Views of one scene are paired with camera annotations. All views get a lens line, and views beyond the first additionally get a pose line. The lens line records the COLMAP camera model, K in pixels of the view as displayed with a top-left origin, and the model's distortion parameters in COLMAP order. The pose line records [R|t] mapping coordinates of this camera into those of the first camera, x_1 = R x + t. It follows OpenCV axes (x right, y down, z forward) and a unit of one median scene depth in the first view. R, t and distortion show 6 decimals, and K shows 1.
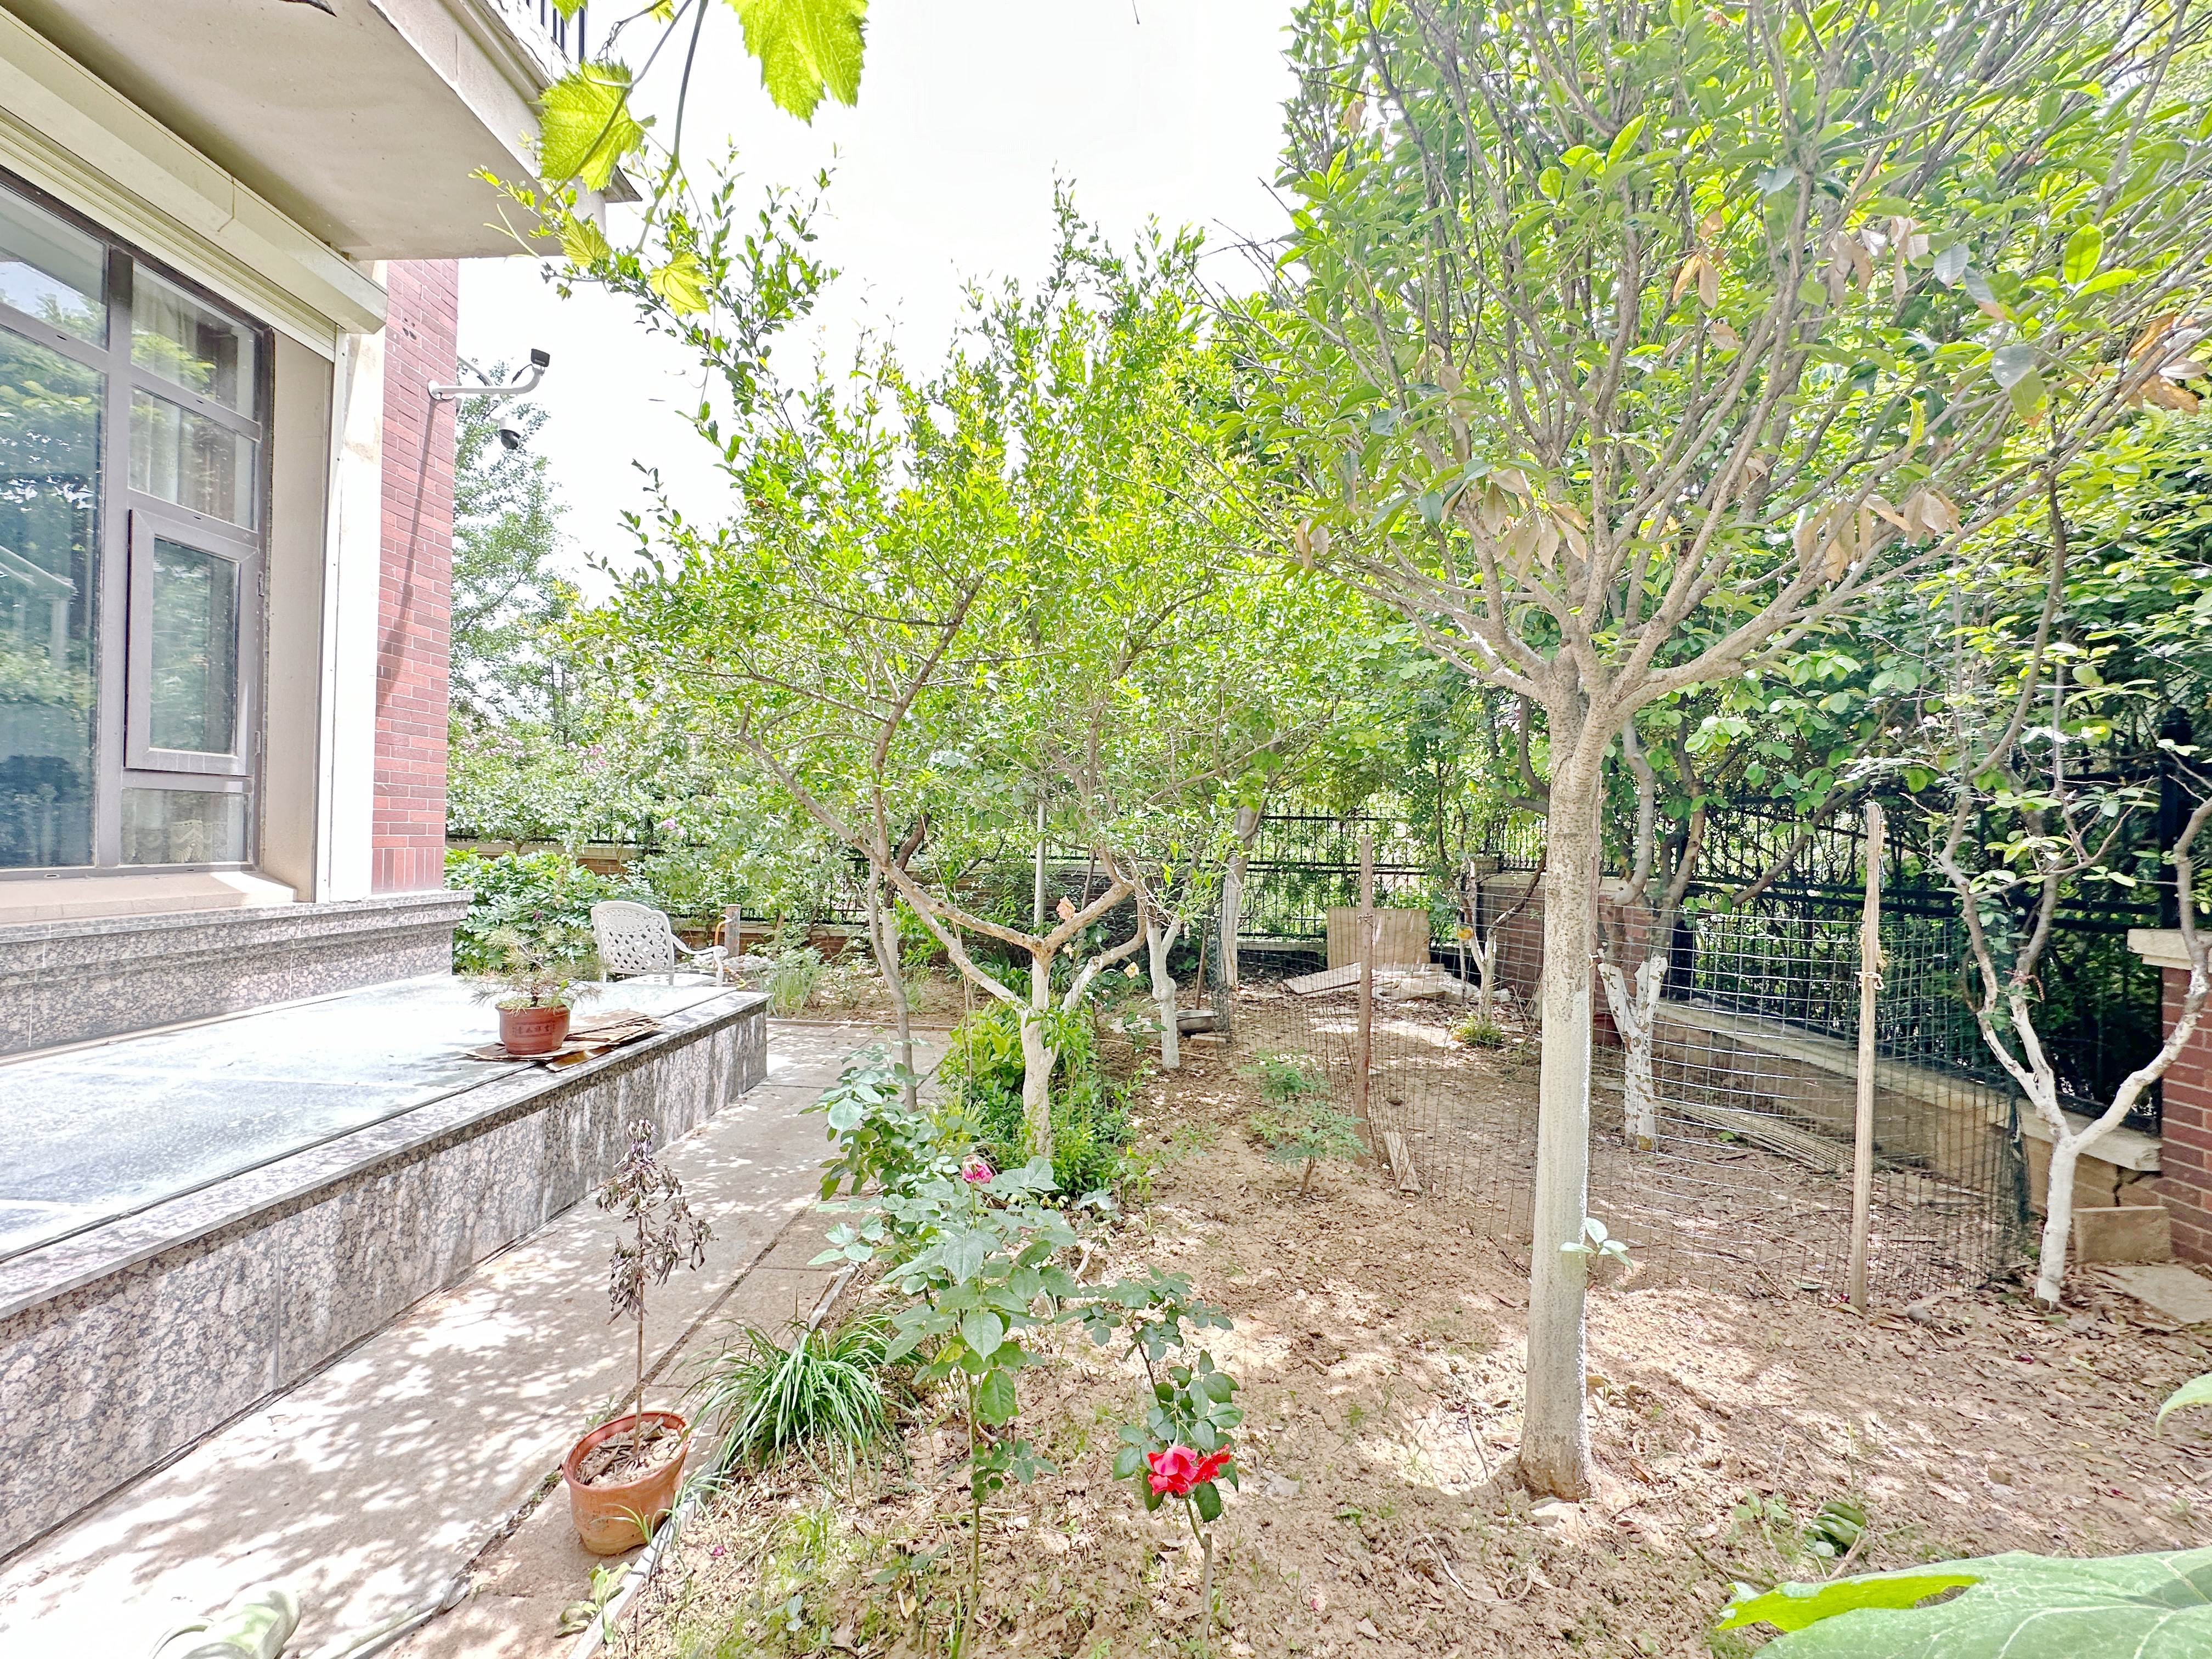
lens RADIAL K [[882.4, 0, 1110.3], [0, 882.4, 831.5], [0, 0, 1]] dist [-0.003728, -0.000176]
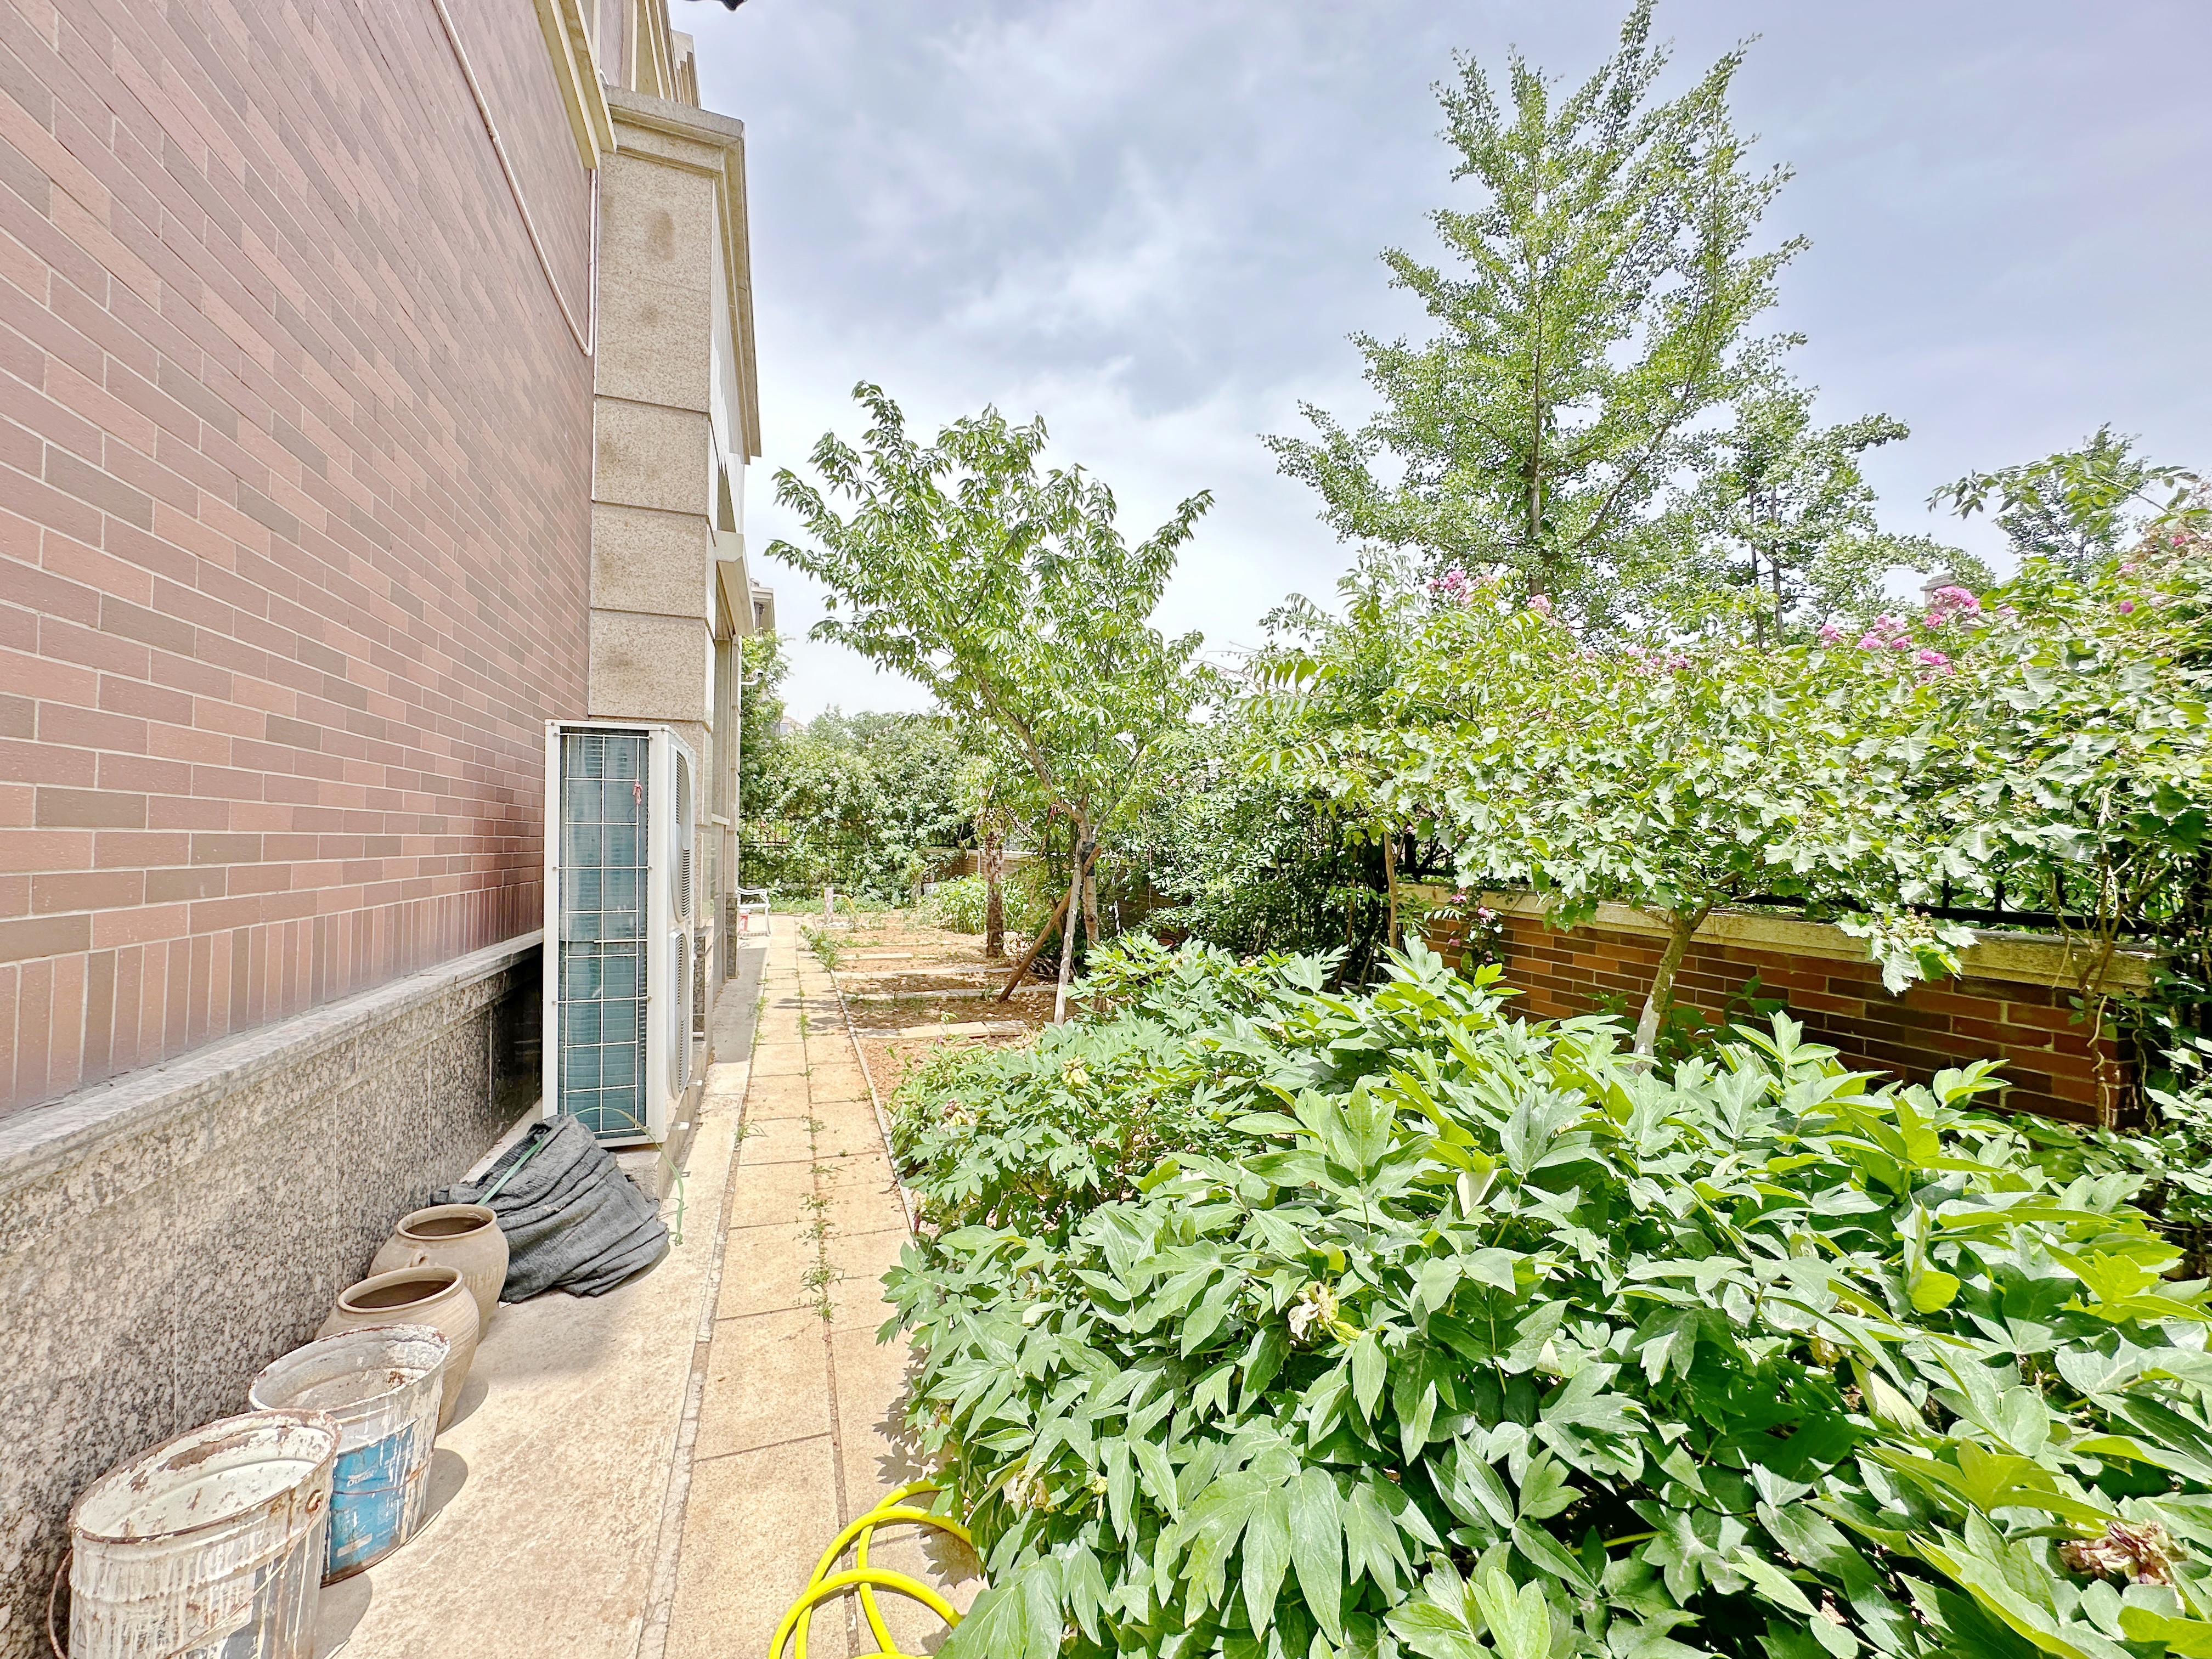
lens RADIAL K [[882.4, 0, 1109.5], [0, 882.4, 819.8], [0, 0, 1]] dist [-0.003728, -0.000176]
pose [[0.368052, -0.035783, -0.929117, -0.464514], [0.010398, 0.999355, -0.034369, -0.014359], [0.929747, 0.002989, 0.368186, 0.707519]]
